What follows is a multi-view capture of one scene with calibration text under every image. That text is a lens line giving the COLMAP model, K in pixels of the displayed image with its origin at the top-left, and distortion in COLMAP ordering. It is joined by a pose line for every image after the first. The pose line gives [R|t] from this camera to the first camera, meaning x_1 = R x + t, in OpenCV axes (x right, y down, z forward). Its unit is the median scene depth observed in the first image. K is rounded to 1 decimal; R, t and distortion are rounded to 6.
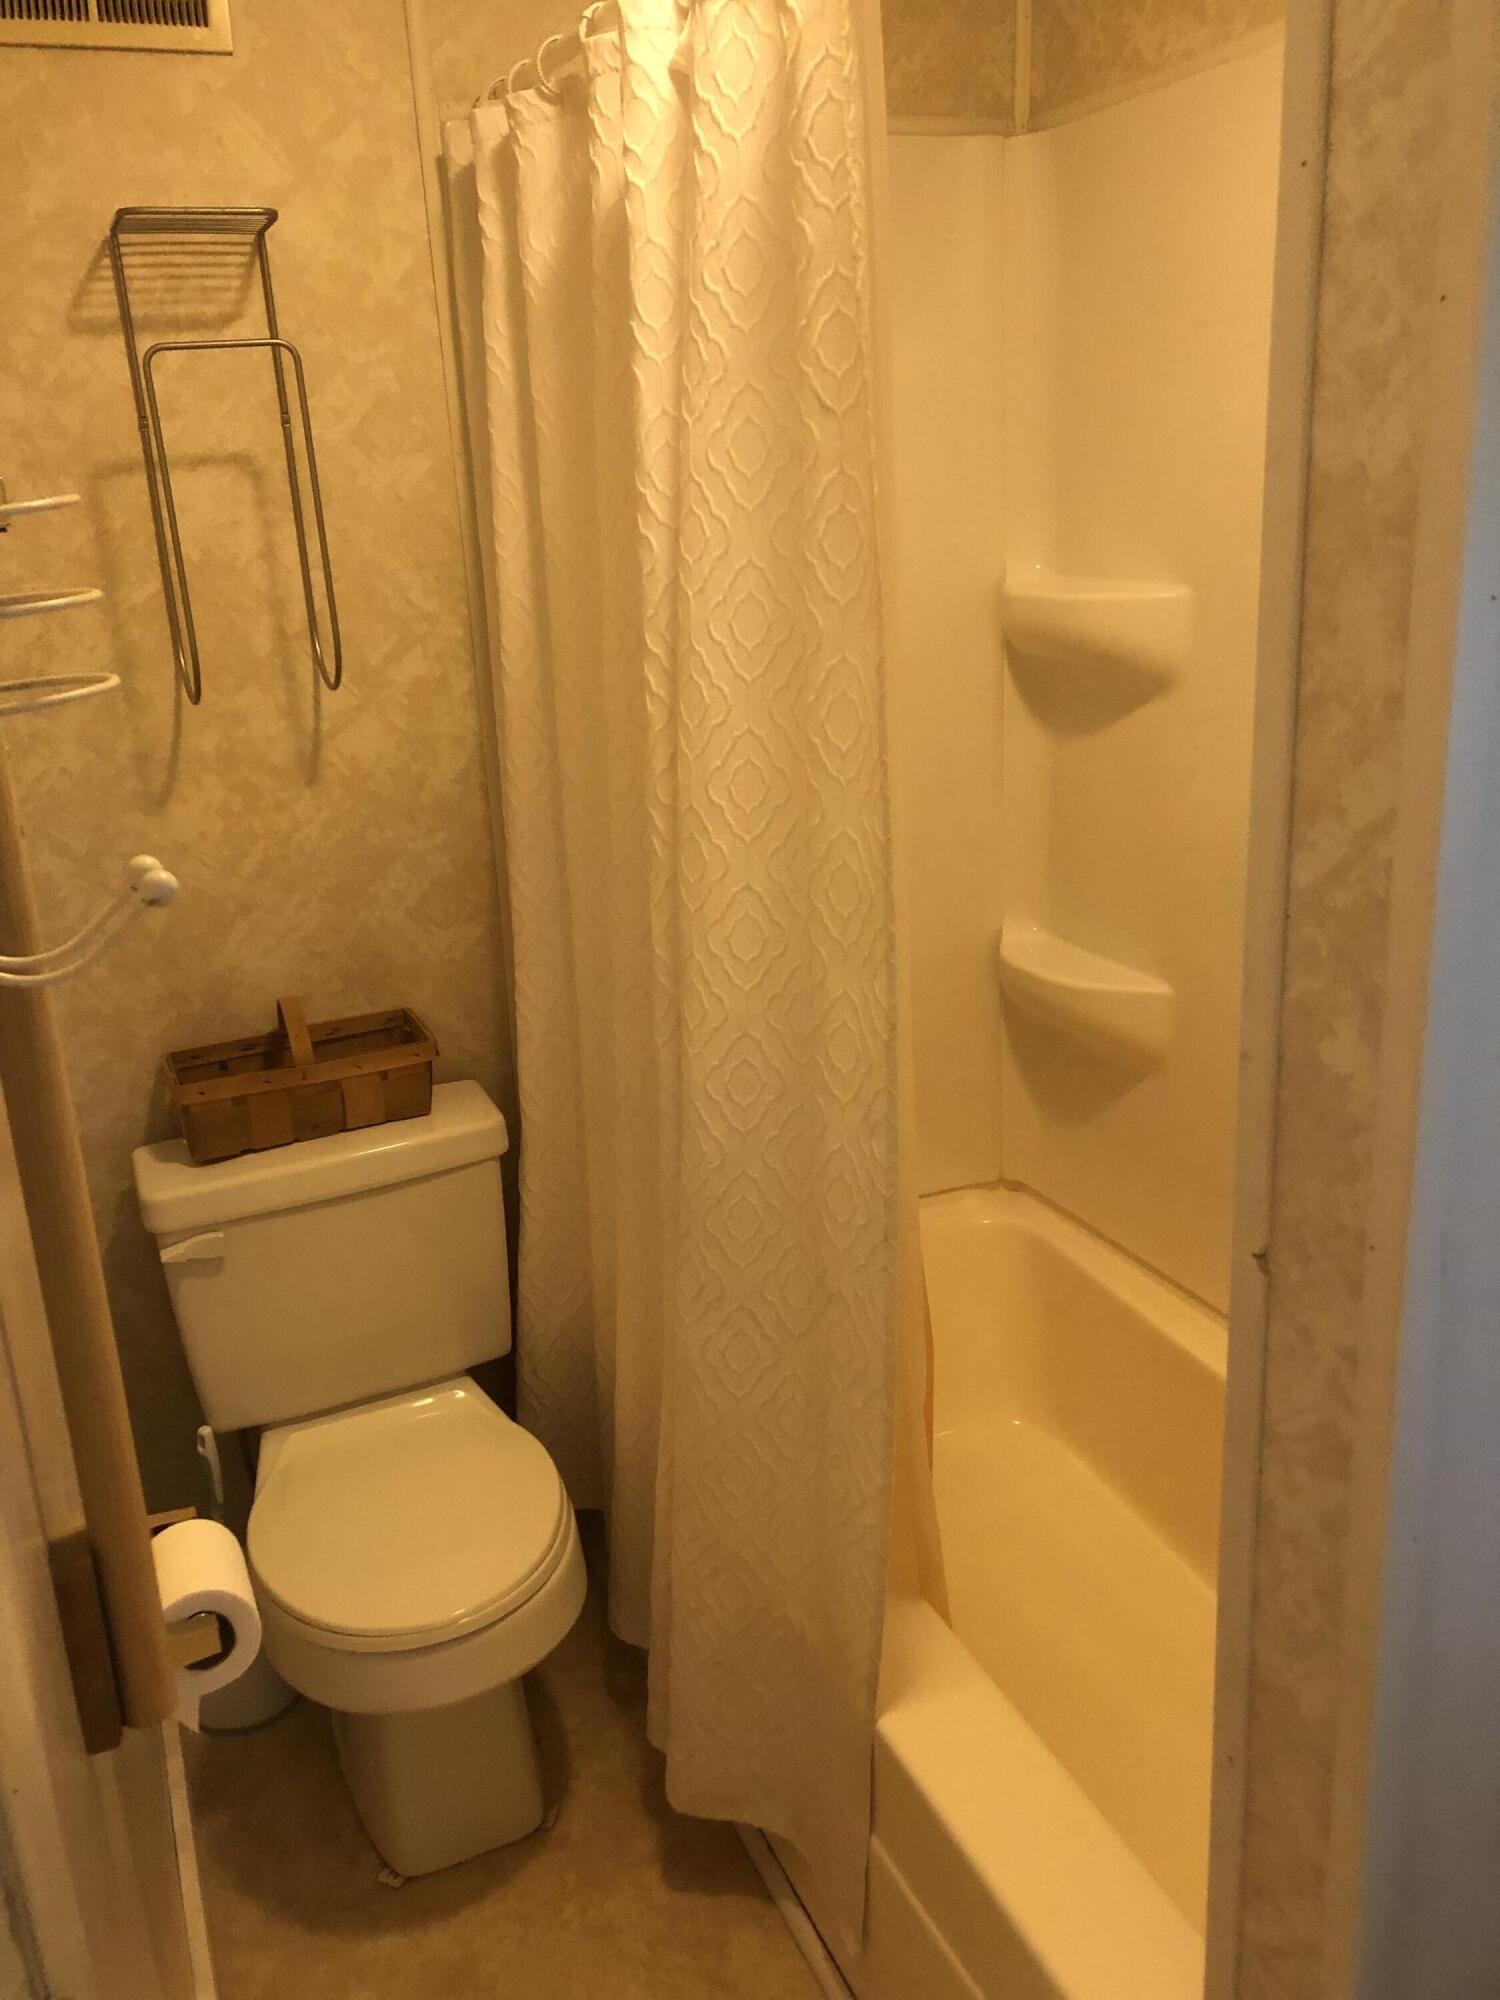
lens RADIAL K [[1623.4, 0, 750.0], [0, 1623.4, 1000.0], [0, 0, 1]] dist [0.048424, -0.081601]
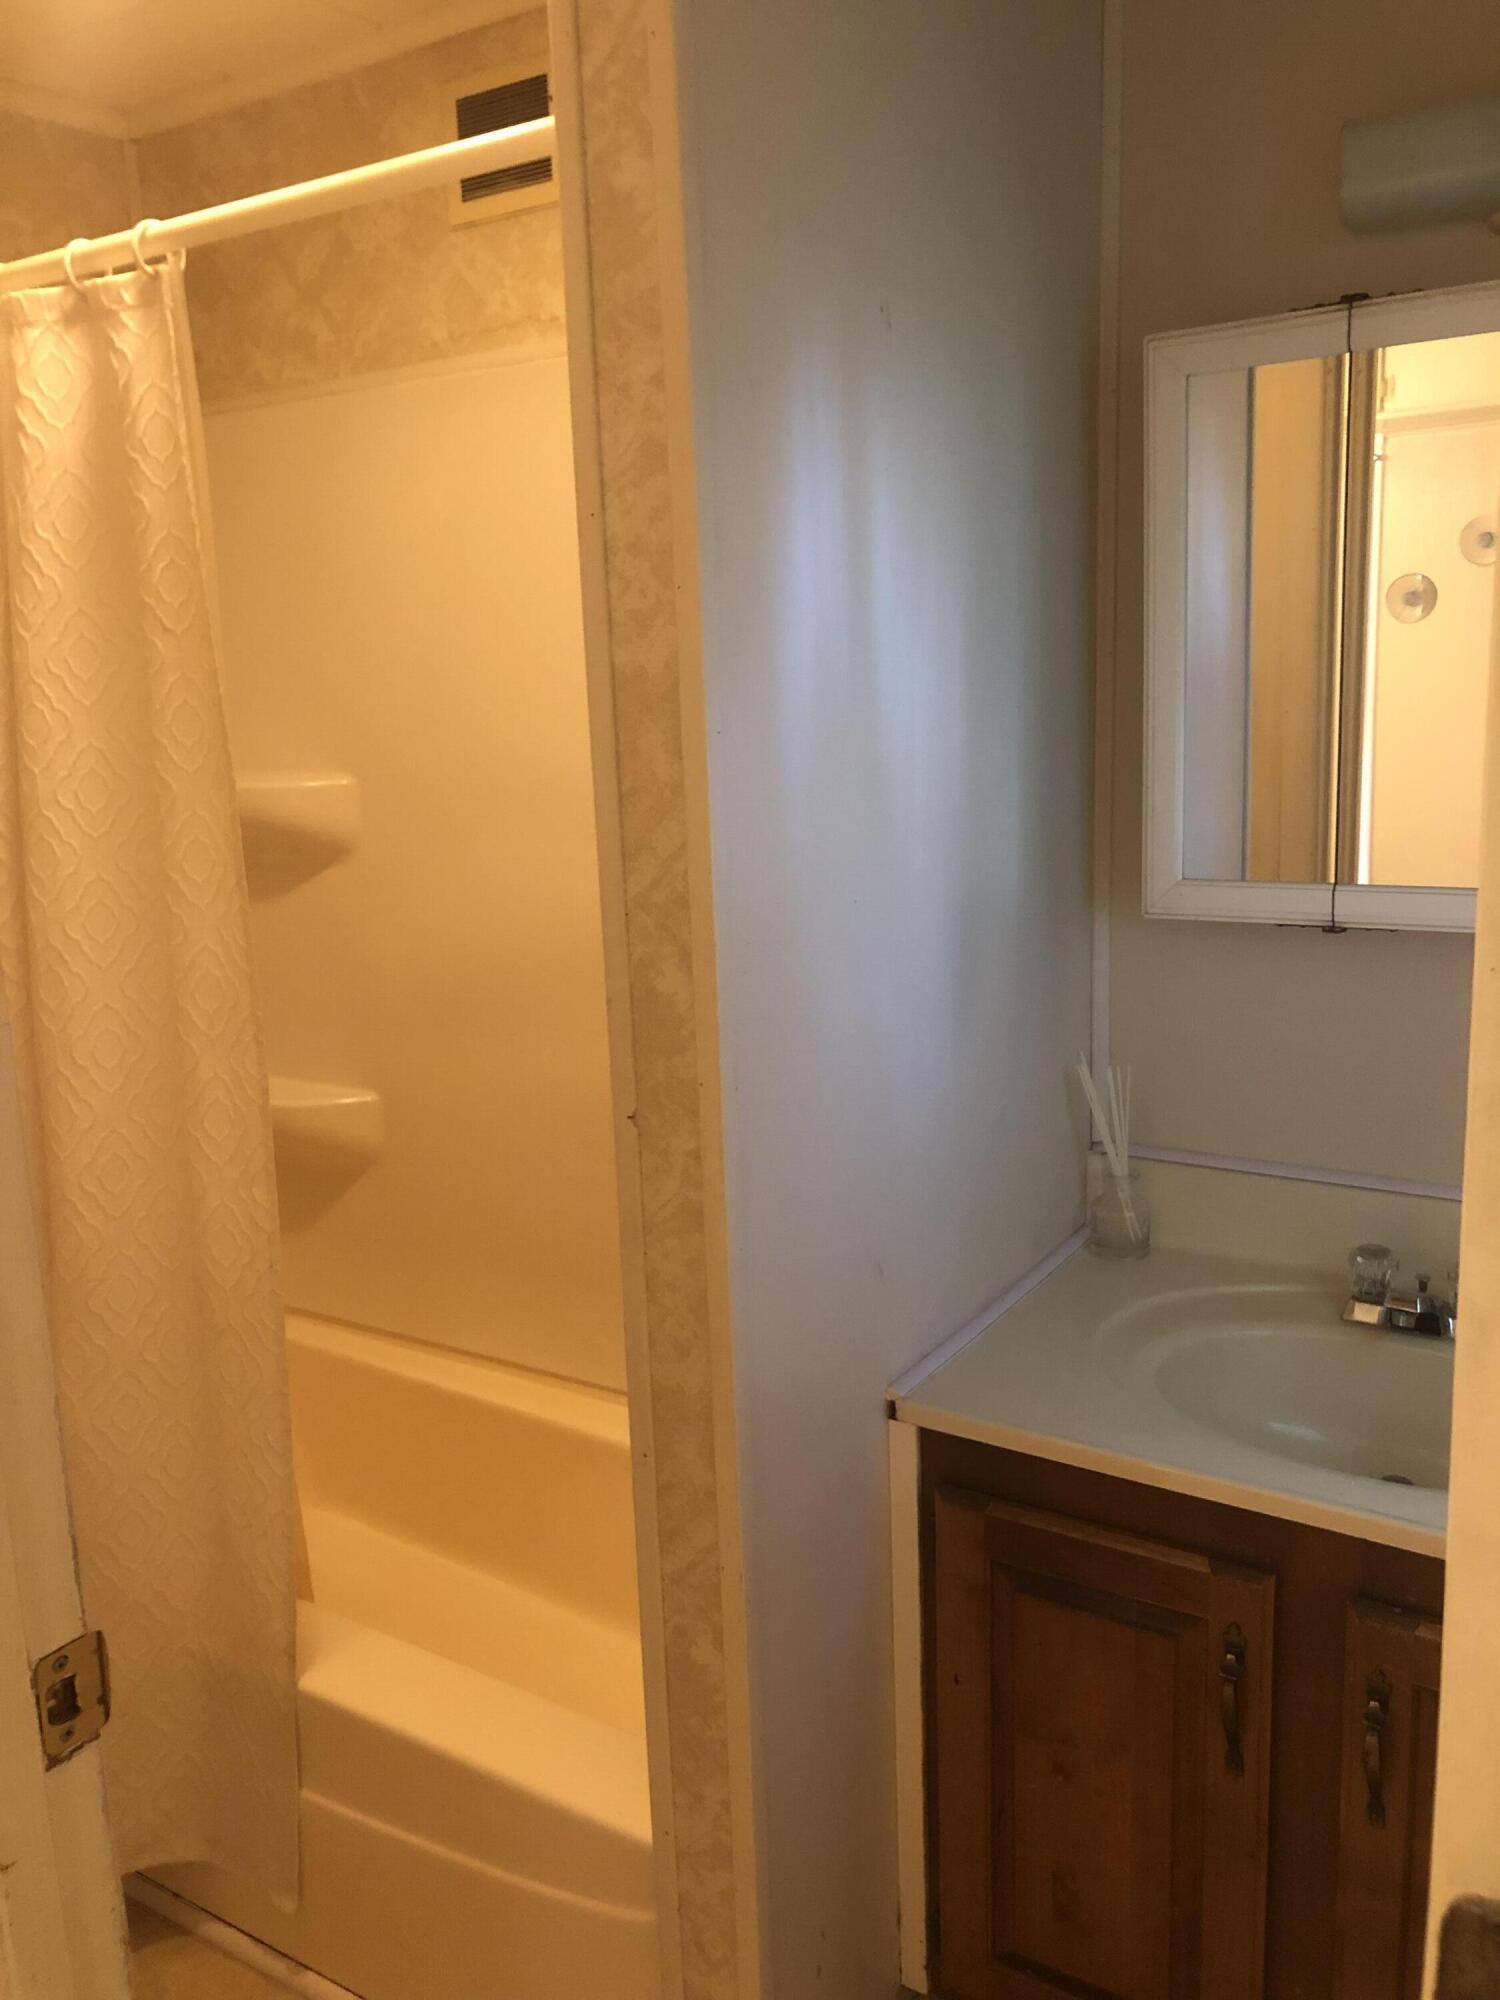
lens RADIAL K [[1623.4, 0, 750.0], [0, 1623.4, 1000.0], [0, 0, 1]] dist [0.048424, -0.081601]
pose [[0.824826, -0.087898, 0.558512, -0.344339], [0.163962, 0.982578, -0.087506, 0.134925], [-0.541090, 0.163752, 0.824868, -0.321303]]
